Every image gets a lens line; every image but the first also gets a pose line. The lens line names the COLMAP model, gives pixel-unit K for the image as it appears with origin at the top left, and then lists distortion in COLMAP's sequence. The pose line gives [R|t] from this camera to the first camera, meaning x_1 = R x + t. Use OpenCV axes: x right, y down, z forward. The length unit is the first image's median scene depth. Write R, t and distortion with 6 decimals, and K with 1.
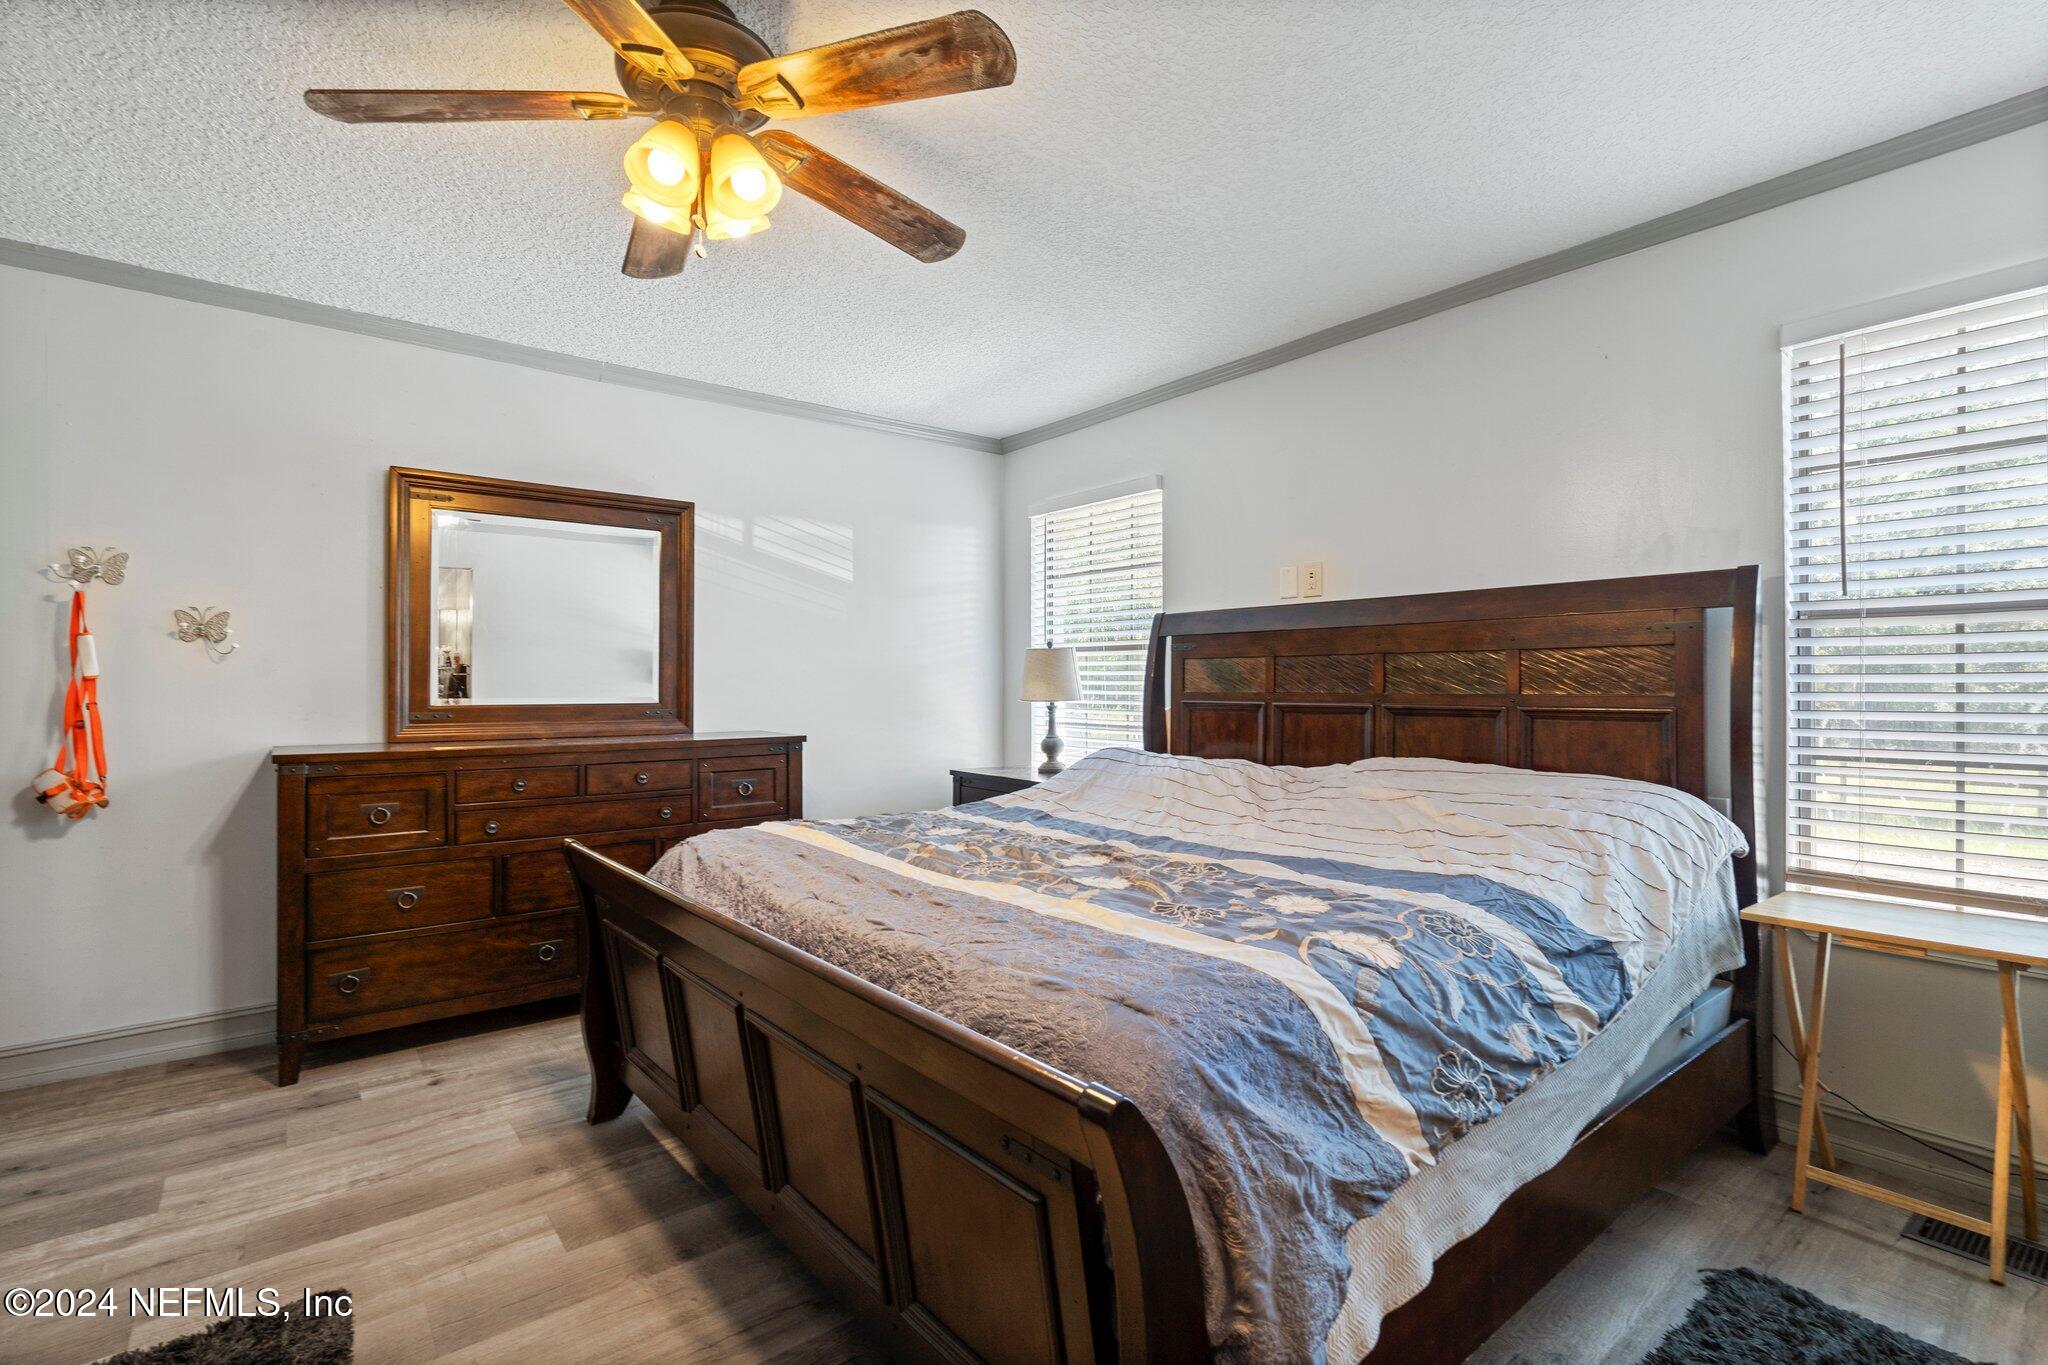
lens RADIAL K [[931.4, 0, 1016.3], [0, 931.4, 679.5], [0, 0, 1]] dist [-0.000603, 0.001238]
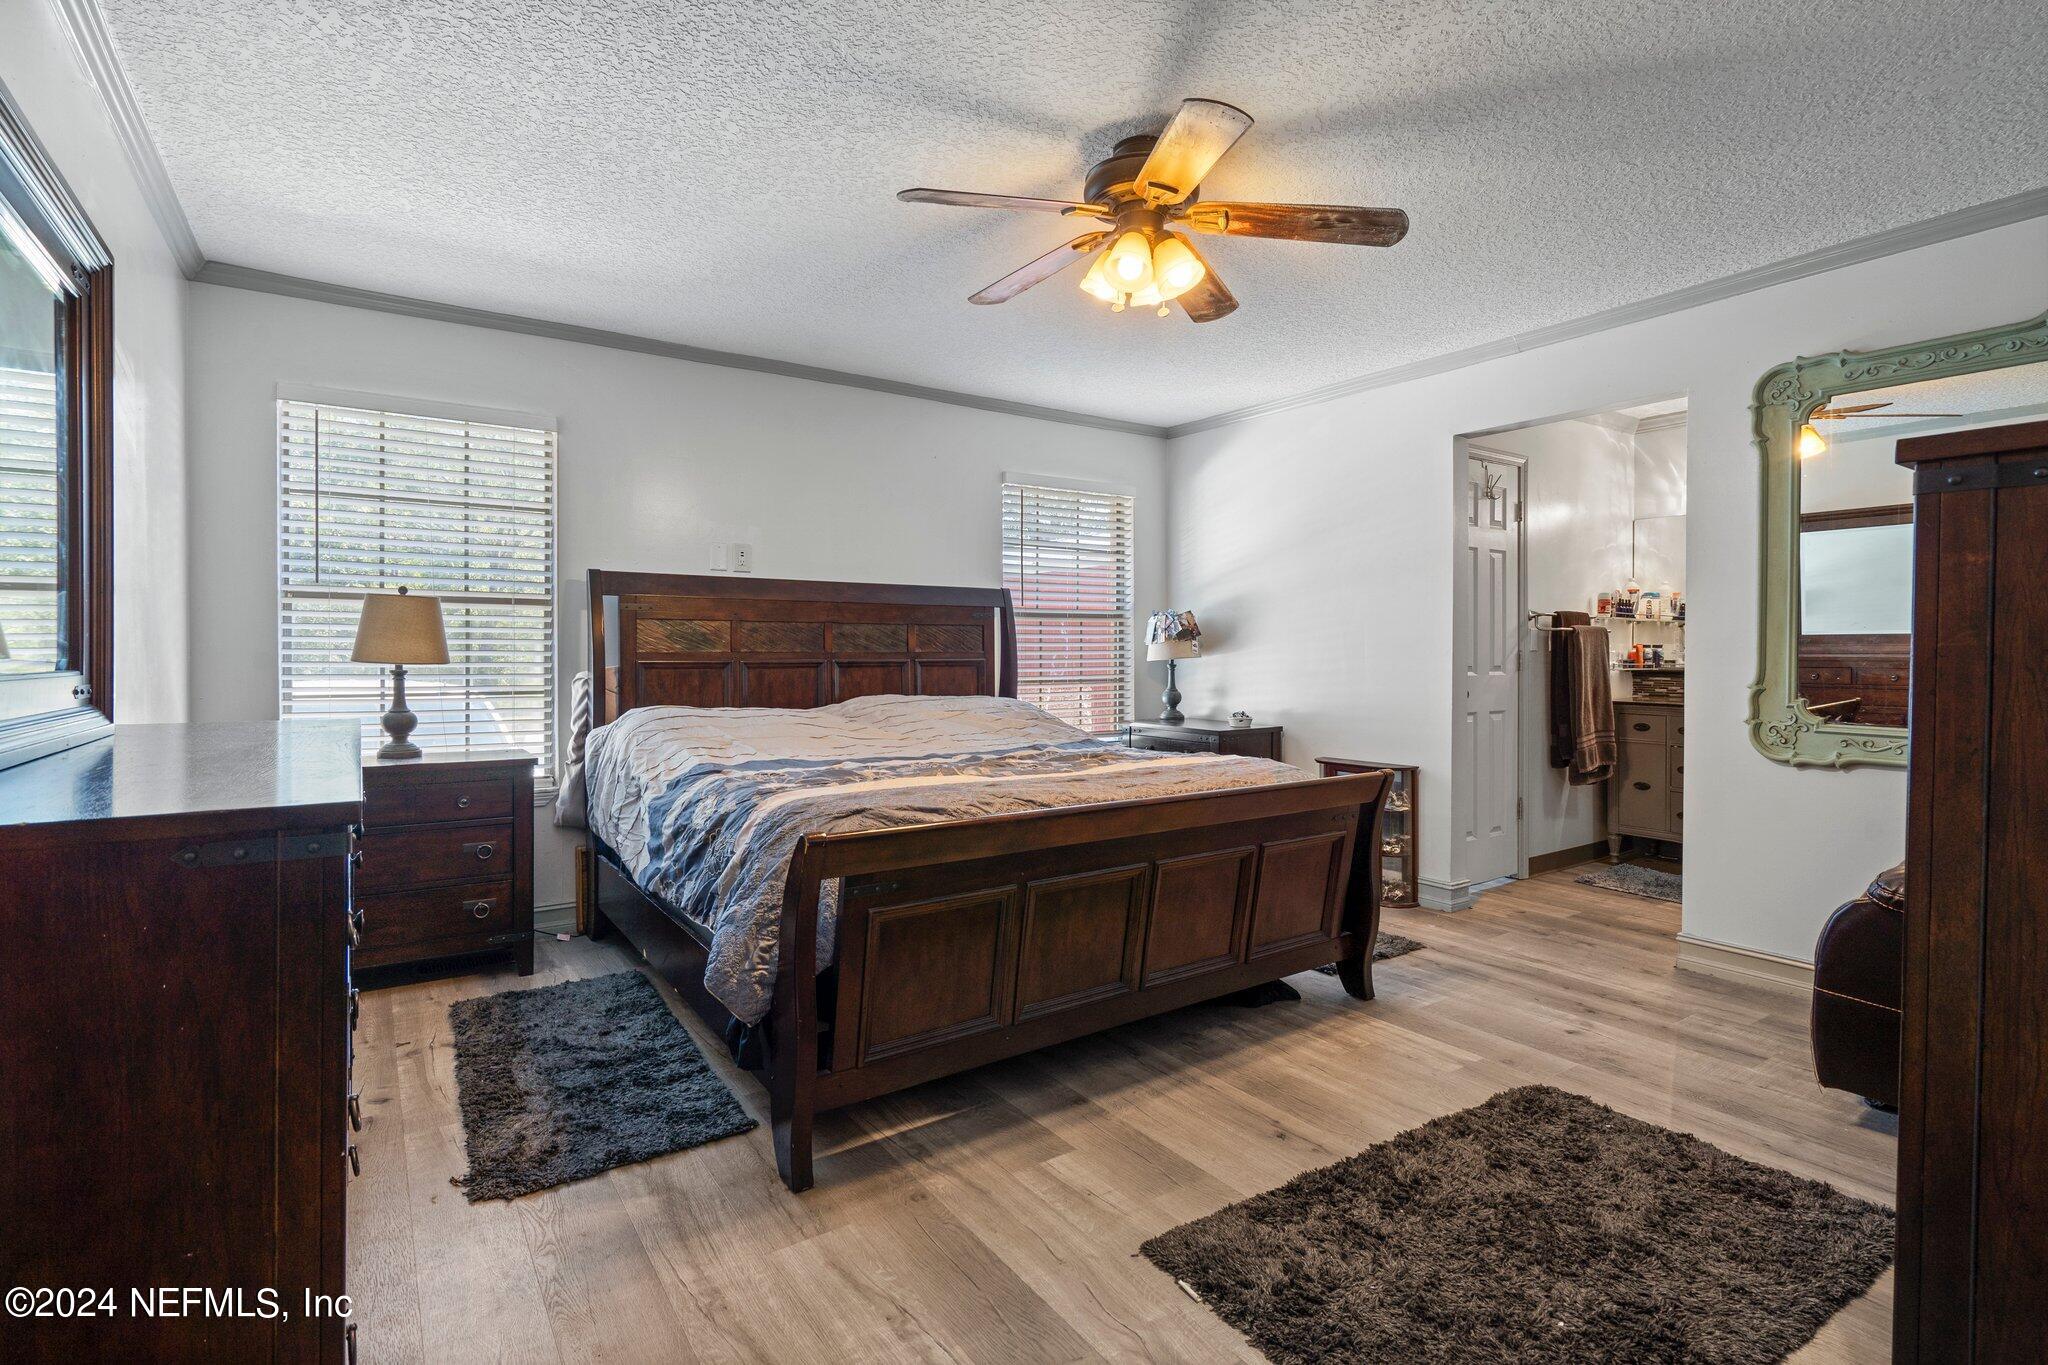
lens RADIAL K [[985.2, 0, 1015.3], [0, 985.2, 673.6], [0, 0, 1]] dist [0.000624, 0.000607]
pose [[0.073808, -0.016135, 0.997142, -1.113961], [-0.002757, 0.999862, 0.016383, 0.024043], [-0.997269, -0.003958, 0.073754, 0.673808]]
